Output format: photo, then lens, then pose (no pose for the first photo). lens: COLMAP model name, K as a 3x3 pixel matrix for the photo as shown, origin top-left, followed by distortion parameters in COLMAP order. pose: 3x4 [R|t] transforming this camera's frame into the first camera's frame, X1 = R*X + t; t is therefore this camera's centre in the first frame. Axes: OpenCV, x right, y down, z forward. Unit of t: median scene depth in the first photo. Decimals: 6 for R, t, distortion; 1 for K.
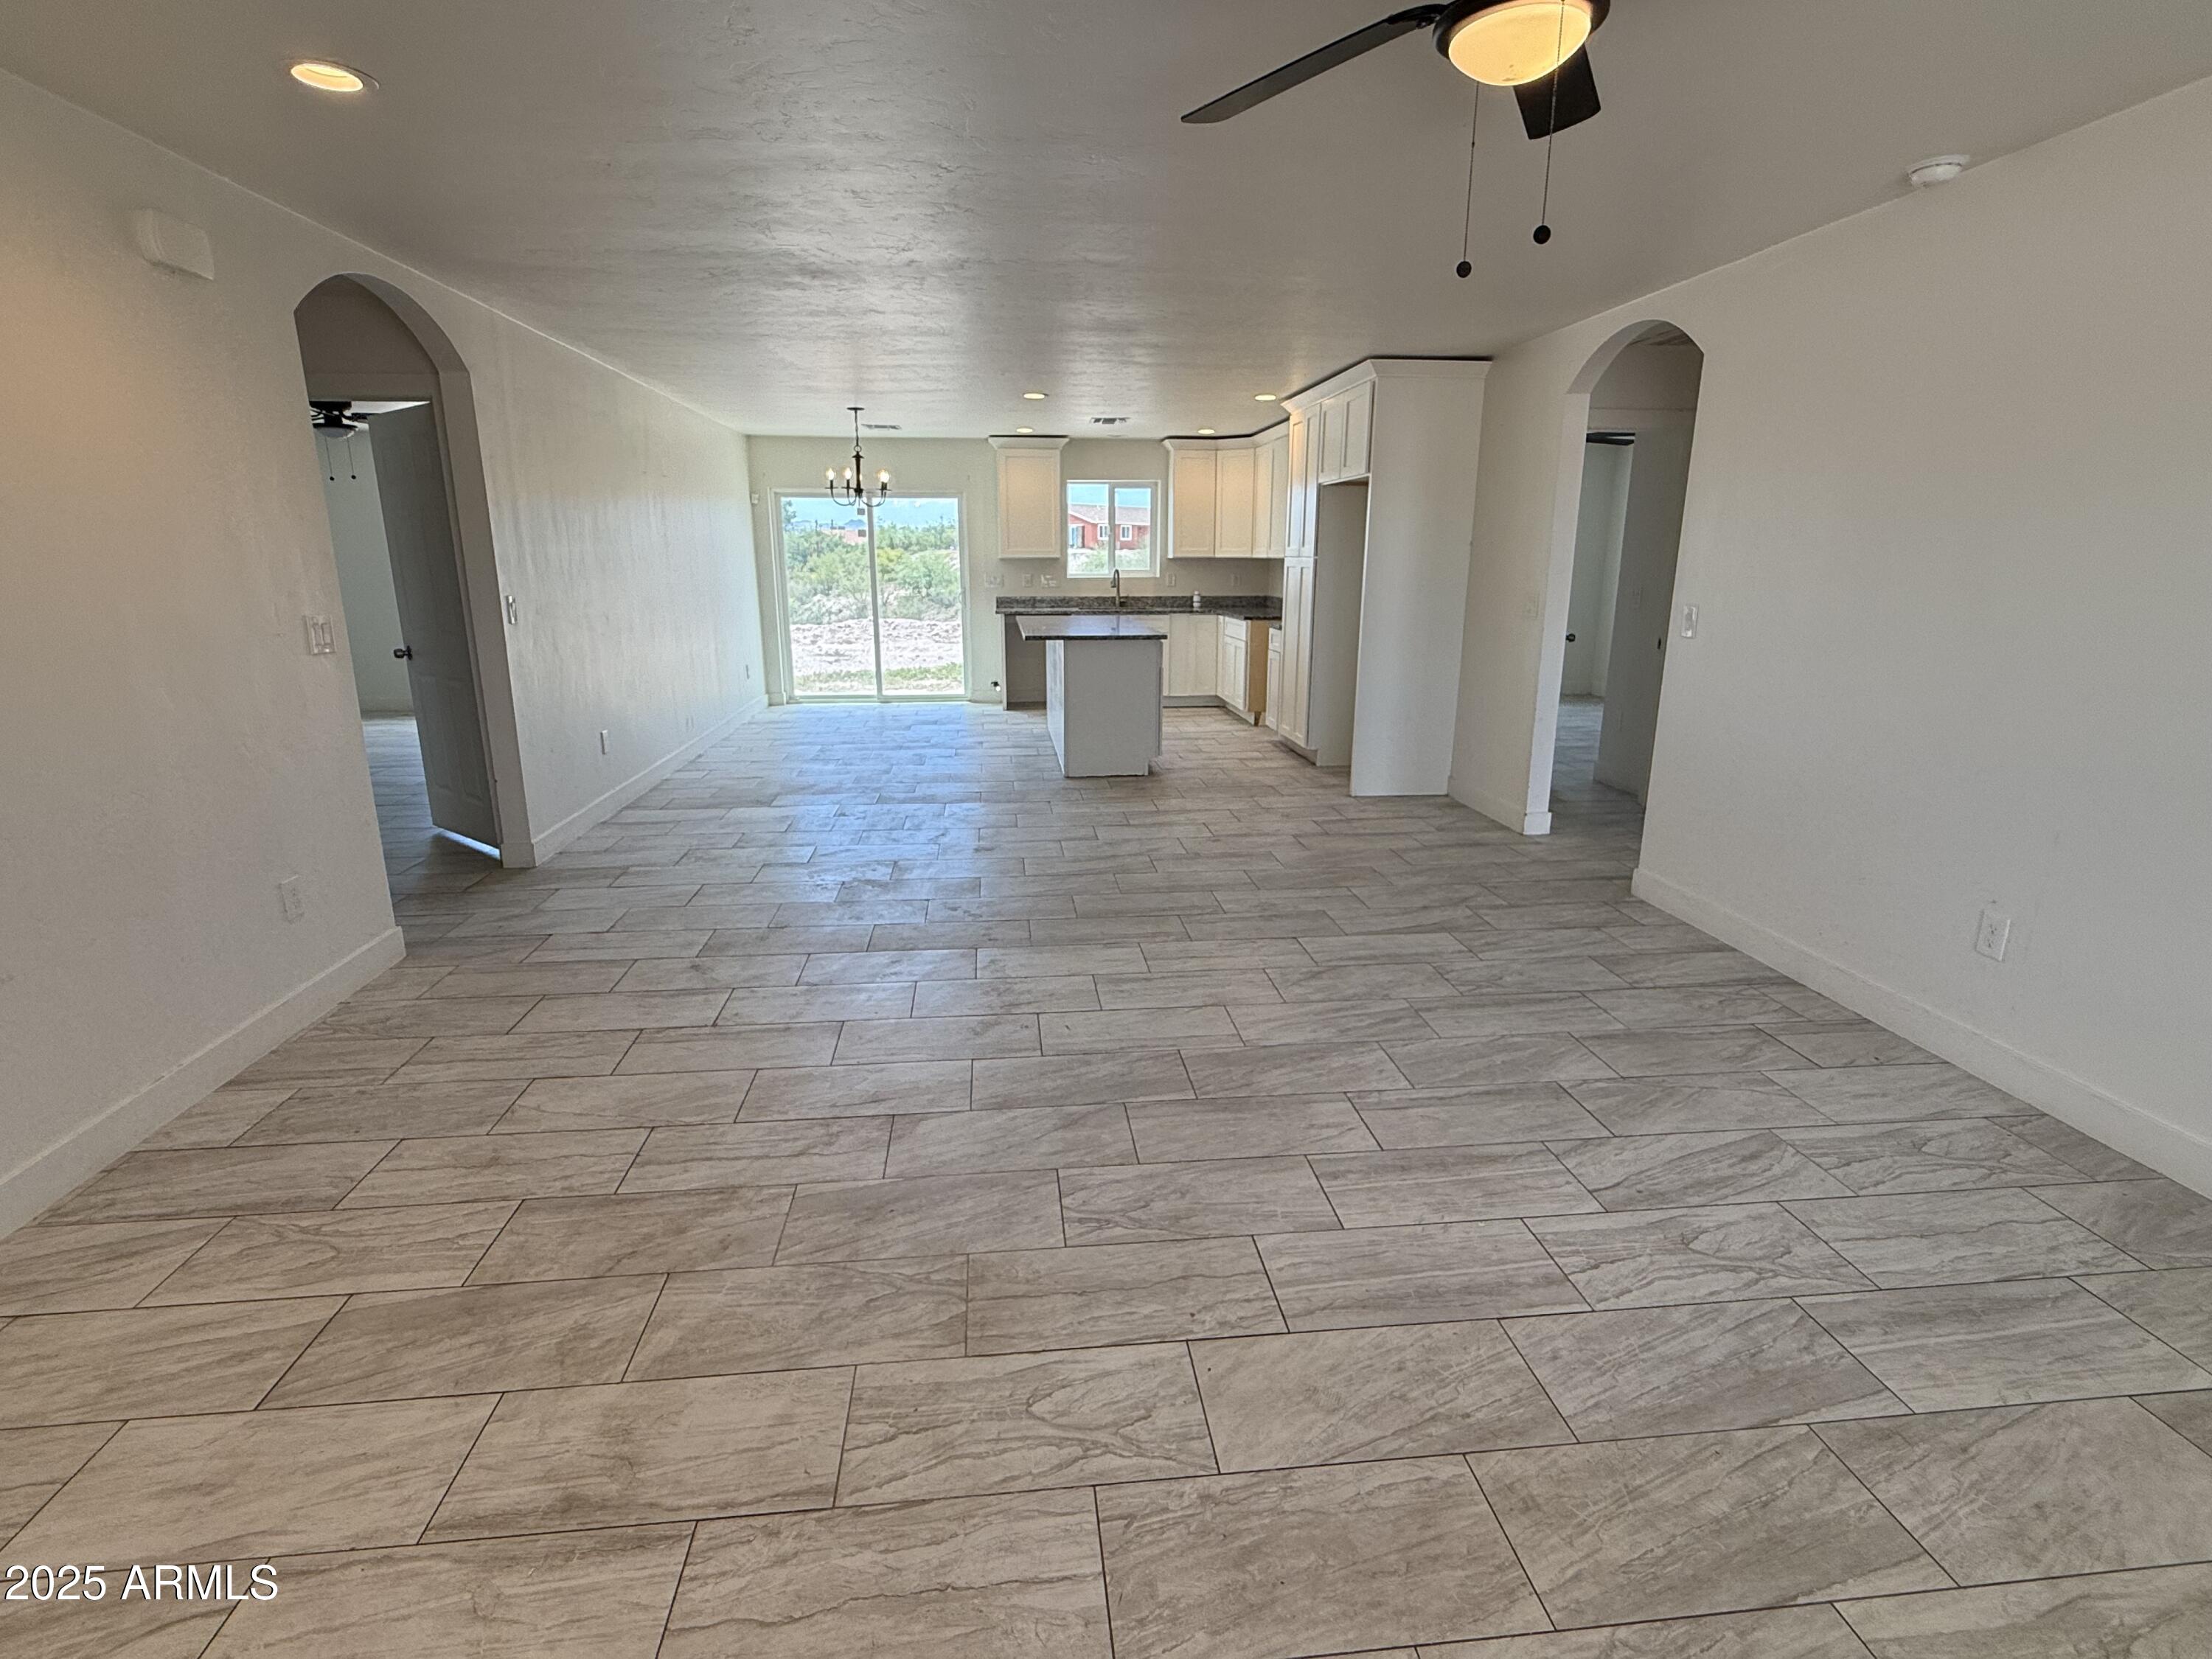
lens RADIAL K [[1089.1, 0, 1107.5], [0, 1089.1, 831.7], [0, 0, 1]] dist [0.000888, 0.001352]
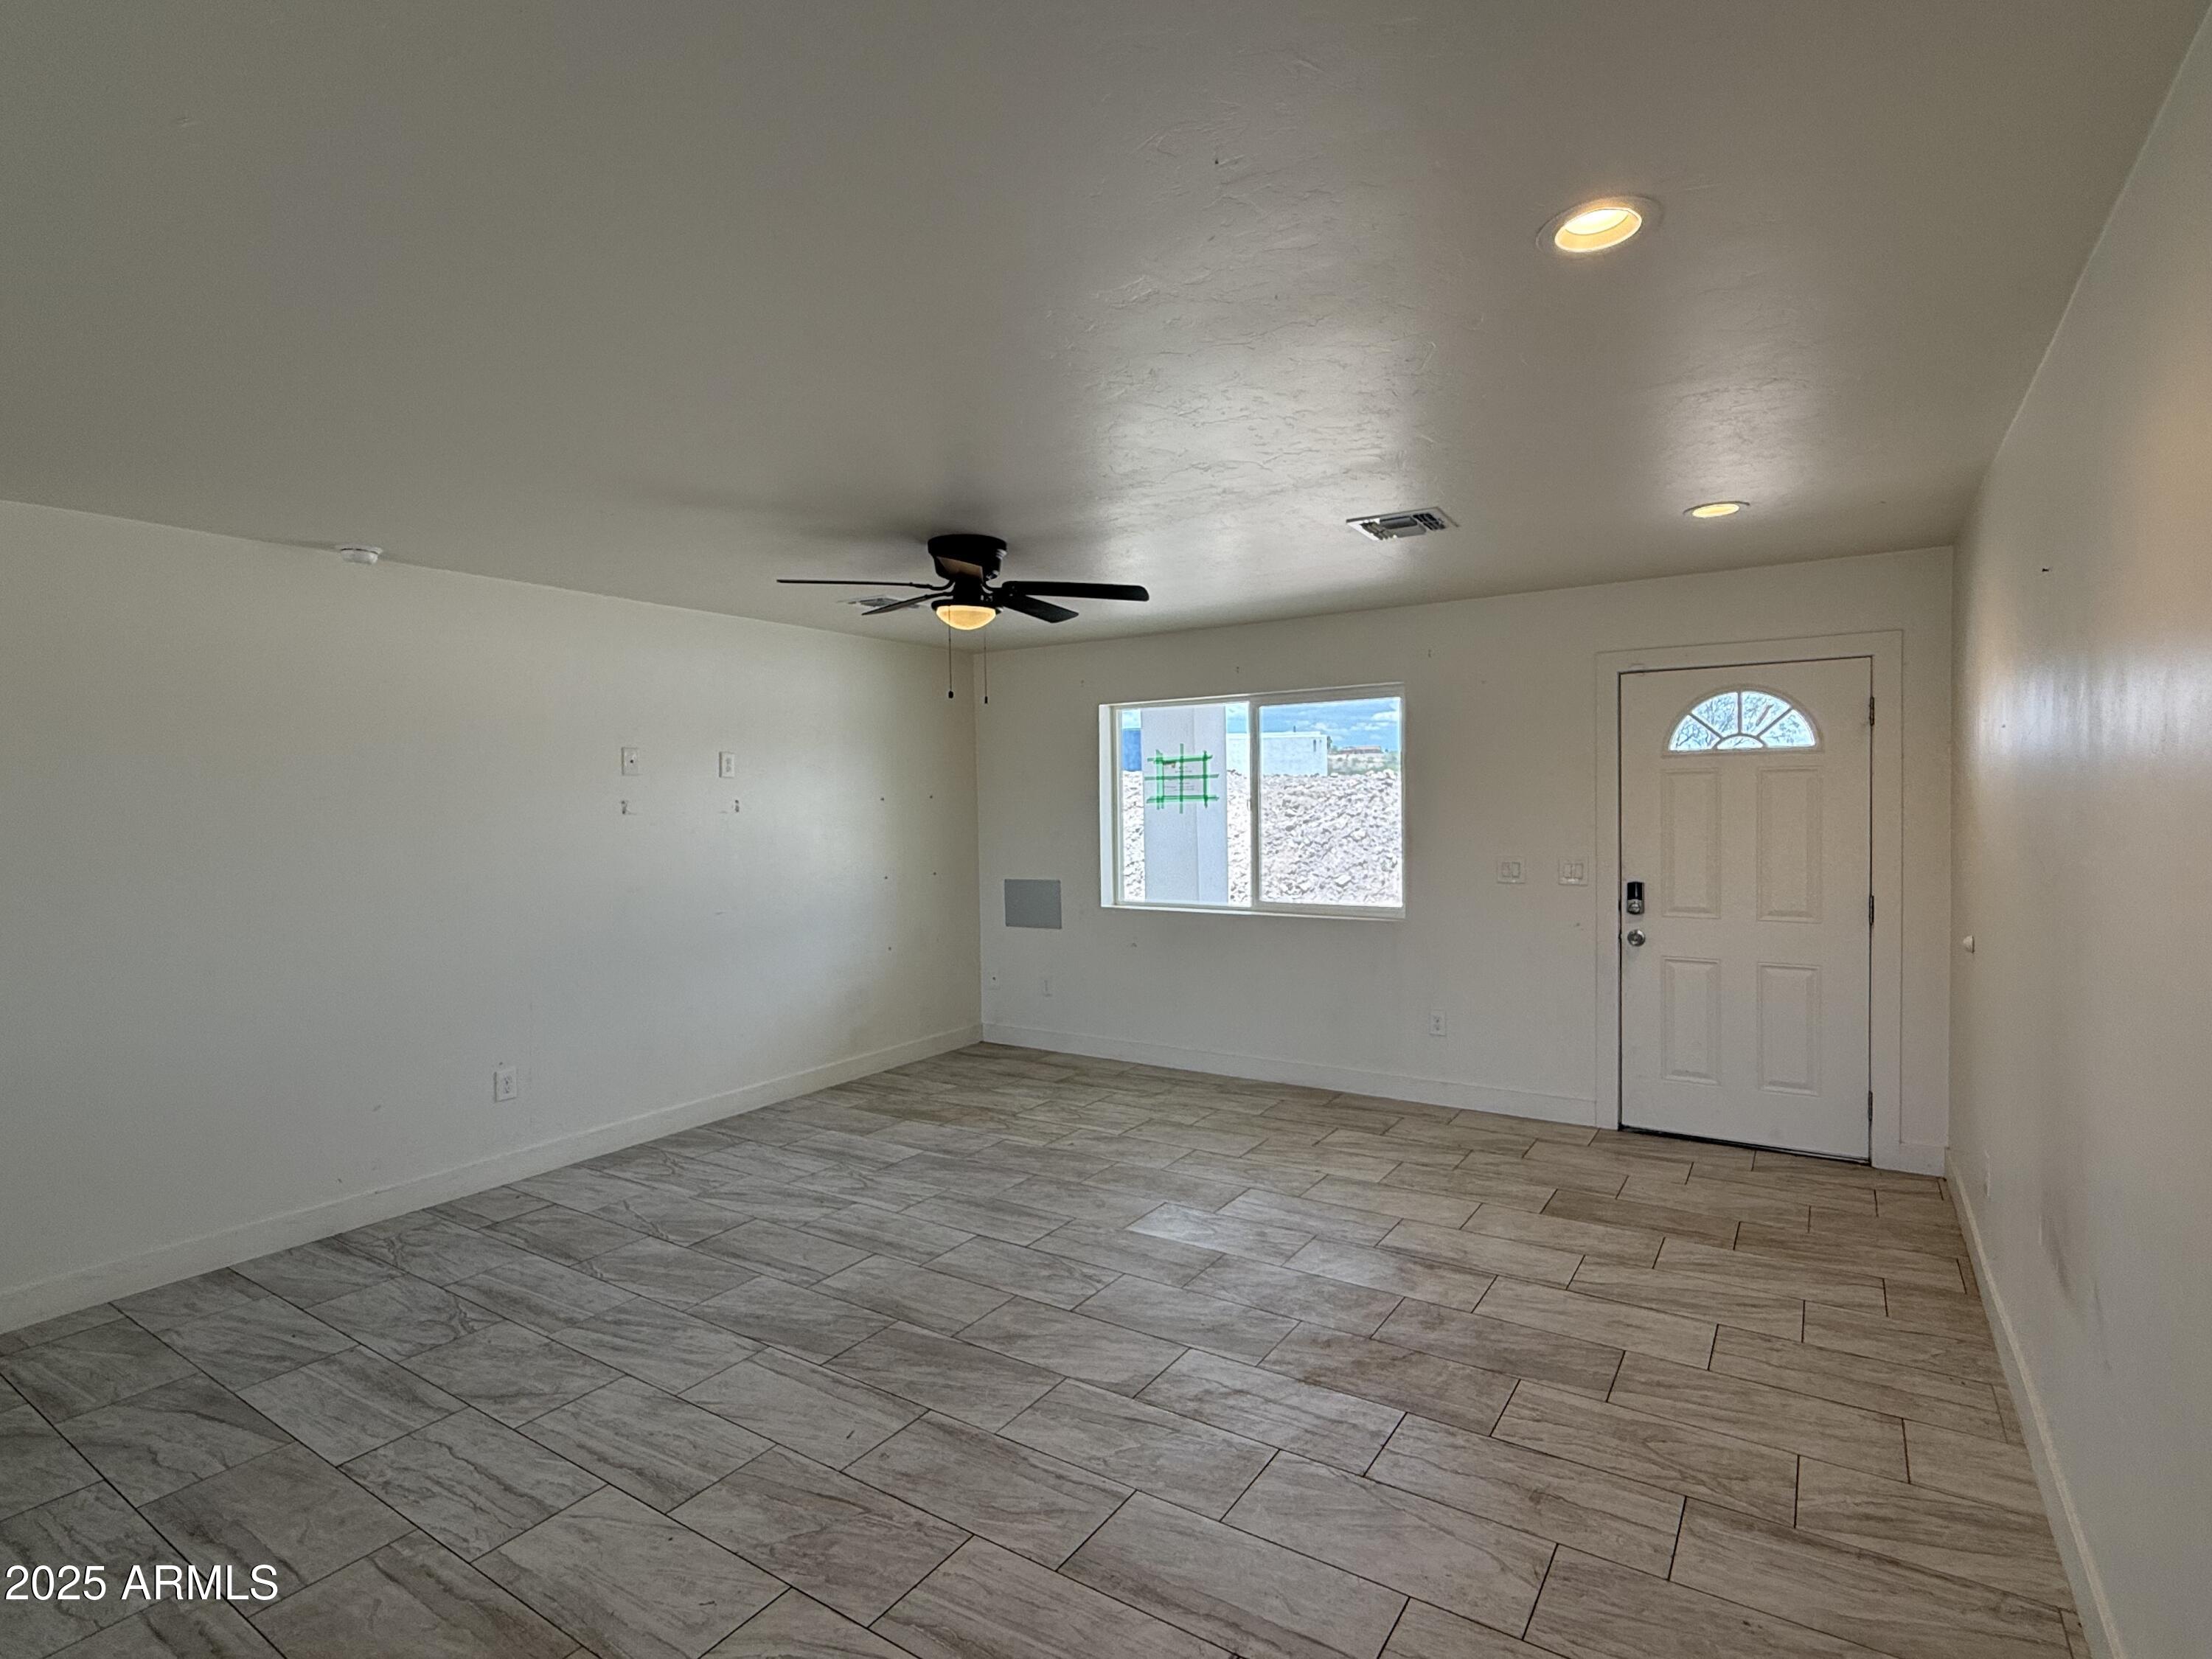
lens RADIAL K [[1089.1, 0, 1103.7], [0, 1089.1, 837.2], [0, 0, 1]] dist [0.000888, 0.001352]
pose [[-0.768809, -0.008026, 0.639428, -0.711212], [0.174486, 0.959346, 0.221833, -0.392737], [-0.615213, 0.282119, -0.736153, 1.426893]]
